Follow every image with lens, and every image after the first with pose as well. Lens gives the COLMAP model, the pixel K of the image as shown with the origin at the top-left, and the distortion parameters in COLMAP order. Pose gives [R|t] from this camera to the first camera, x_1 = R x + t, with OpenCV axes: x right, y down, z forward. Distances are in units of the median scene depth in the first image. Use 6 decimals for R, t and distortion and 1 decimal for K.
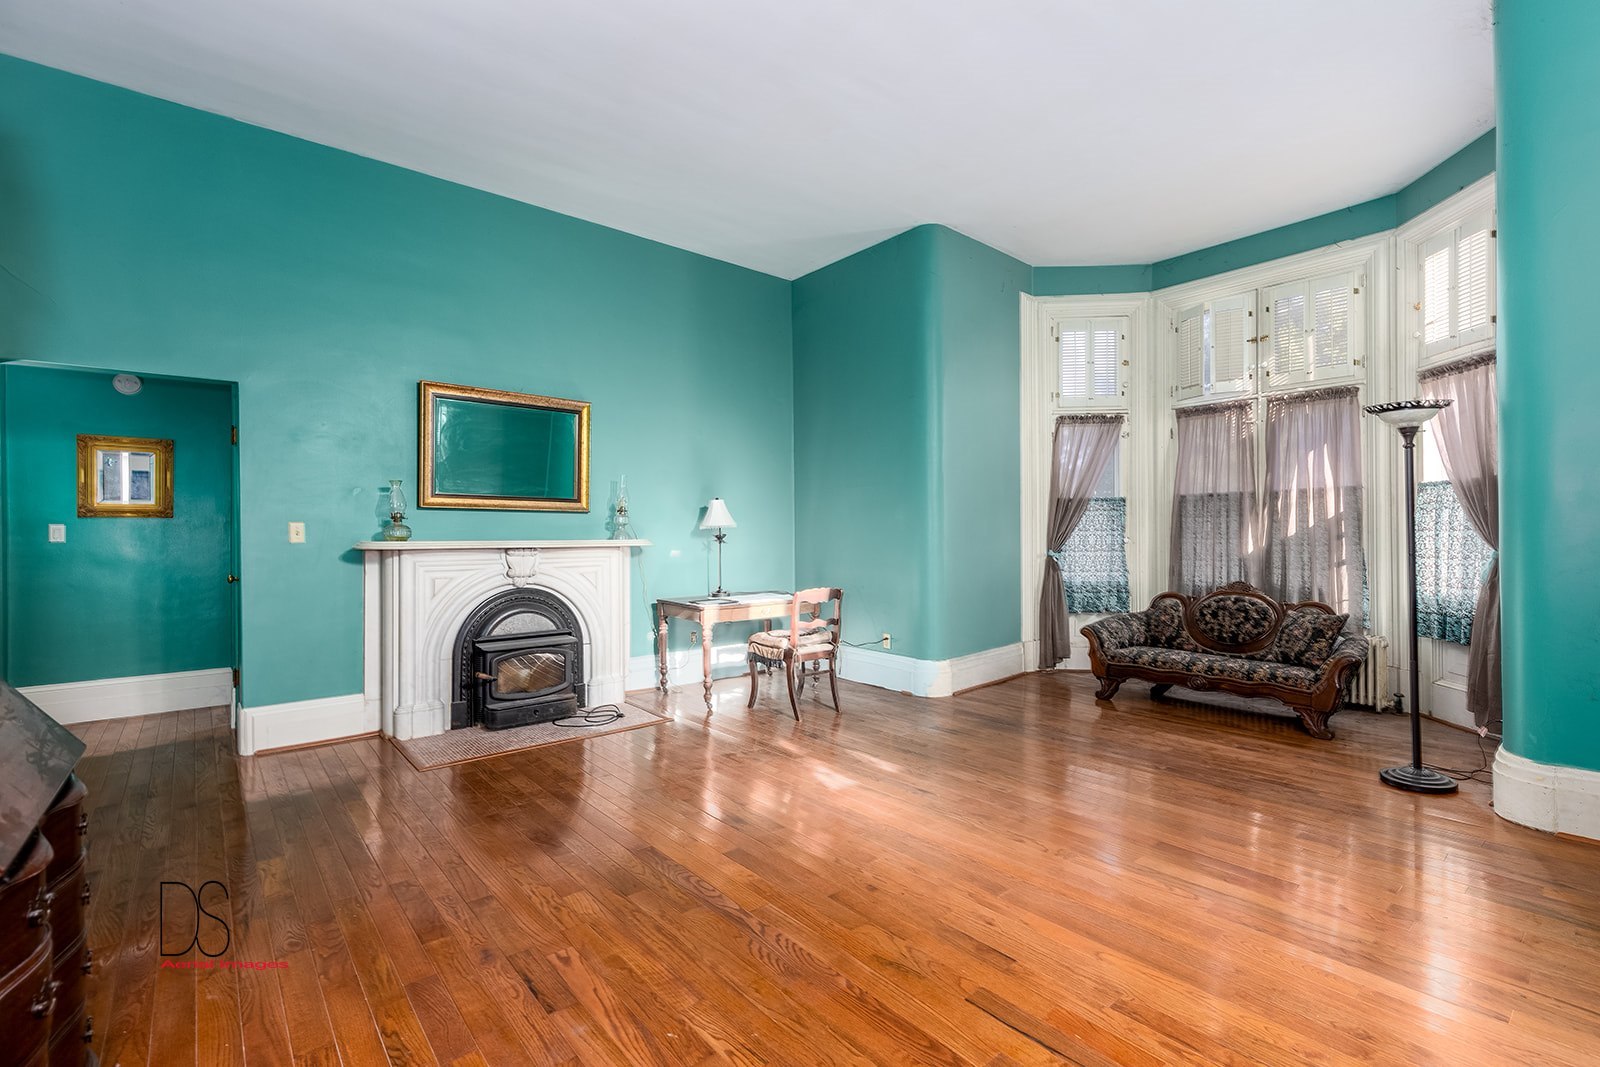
lens RADIAL K [[720.4, 0, 820.0], [0, 720.4, 532.8], [0, 0, 1]] dist [0.003487, -0.000458]
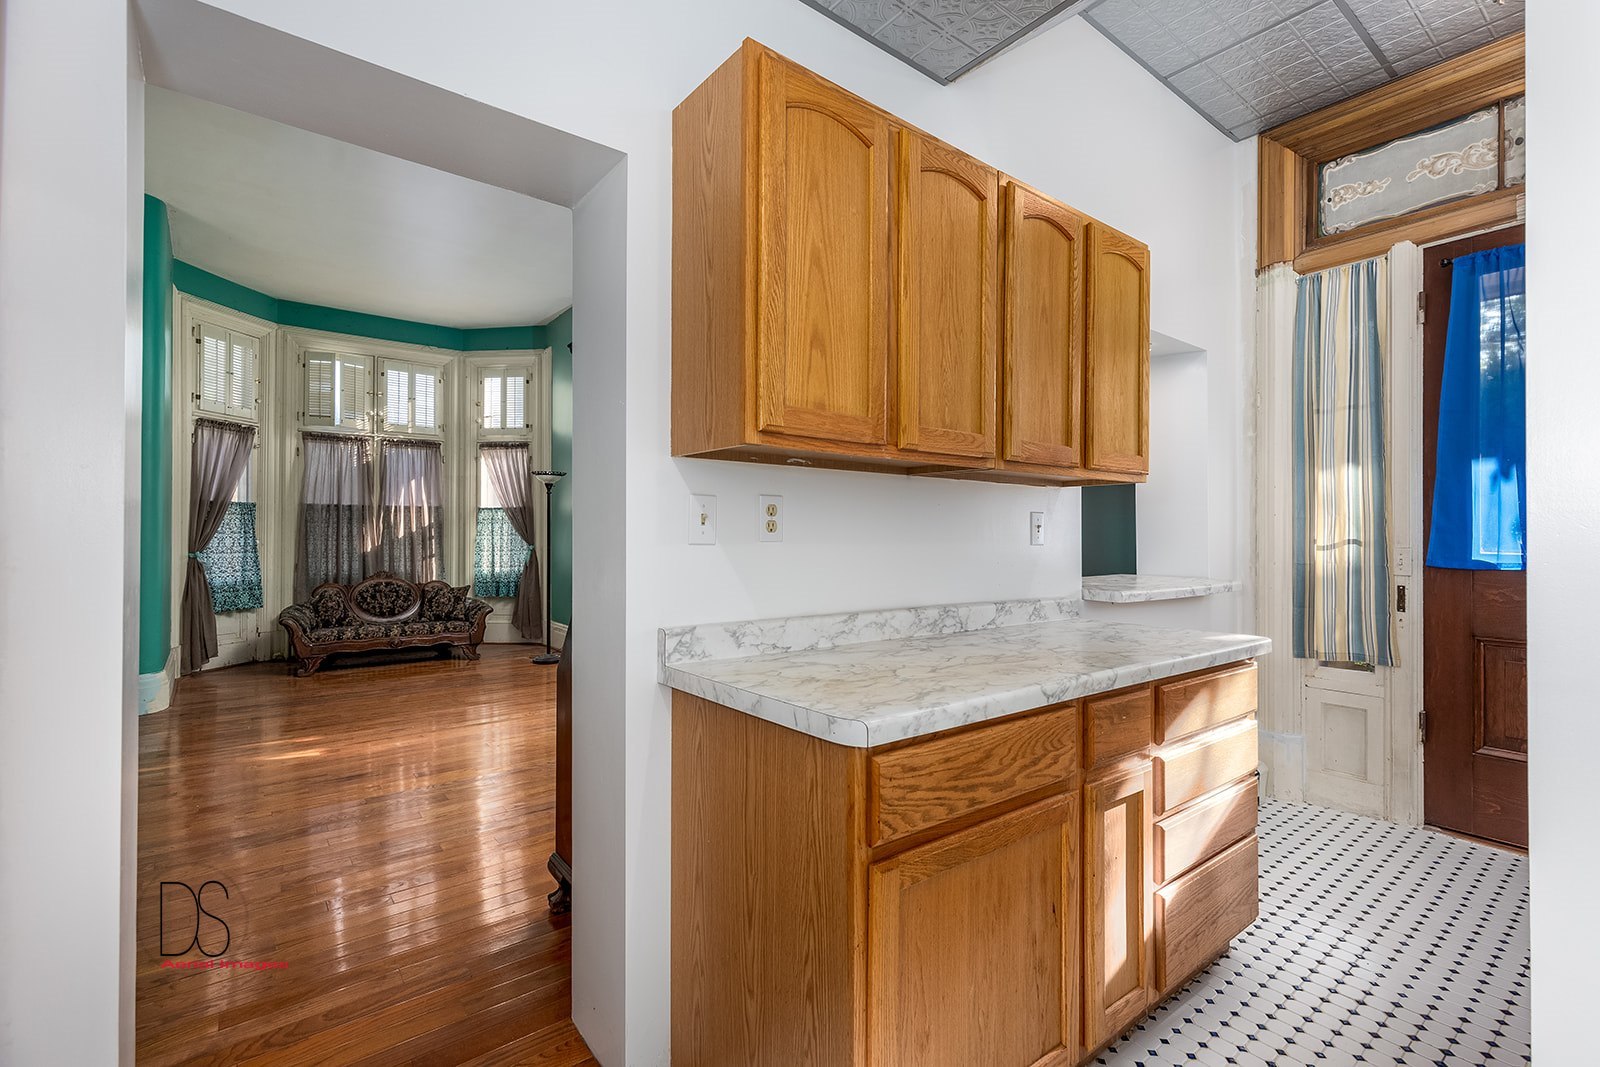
lens RADIAL K [[720.4, 0, 820.0], [0, 720.4, 532.8], [0, 0, 1]] dist [0.003487, -0.000458]
pose [[0.031879, 0.011629, 0.999424, -0.757176], [-0.004013, 0.999926, -0.011507, 0.006601], [-0.999484, -0.003644, 0.031923, 0.123938]]
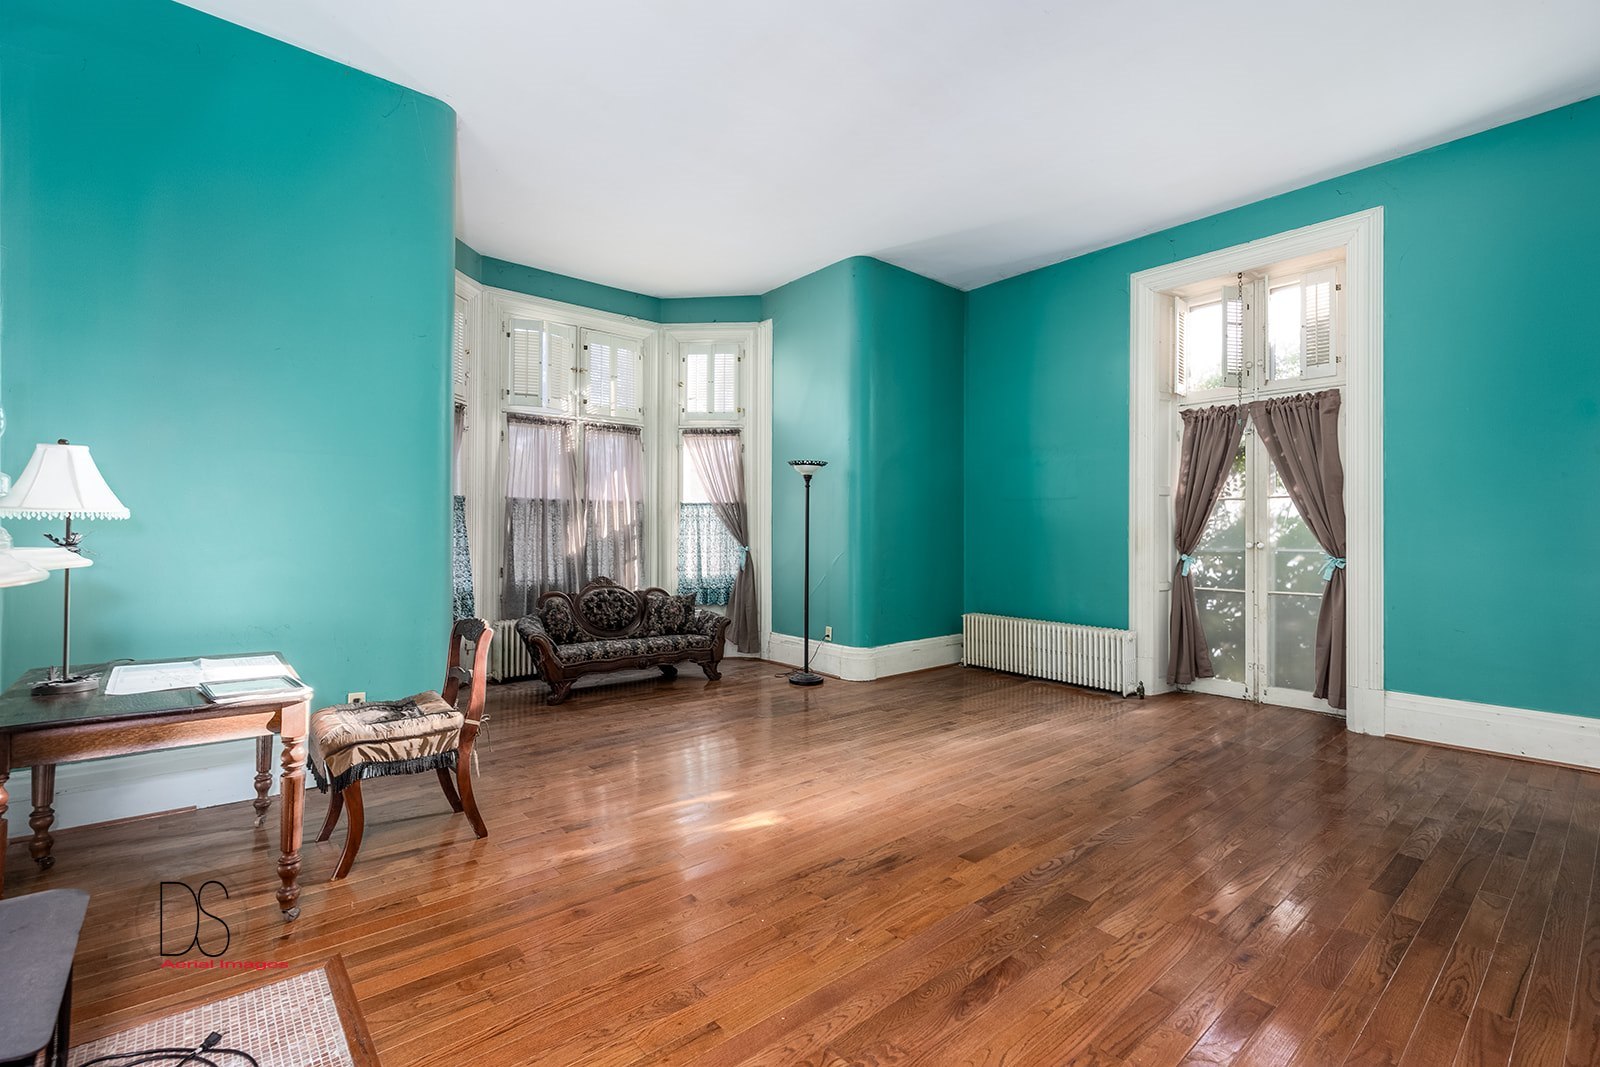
lens RADIAL K [[720.4, 0, 820.0], [0, 720.4, 532.8], [0, 0, 1]] dist [0.003487, -0.000458]
pose [[-0.010293, 0.007412, 0.999920, -0.591520], [-0.004463, 0.999962, -0.007459, 0.002979], [-0.999937, -0.004540, -0.010259, 0.650139]]
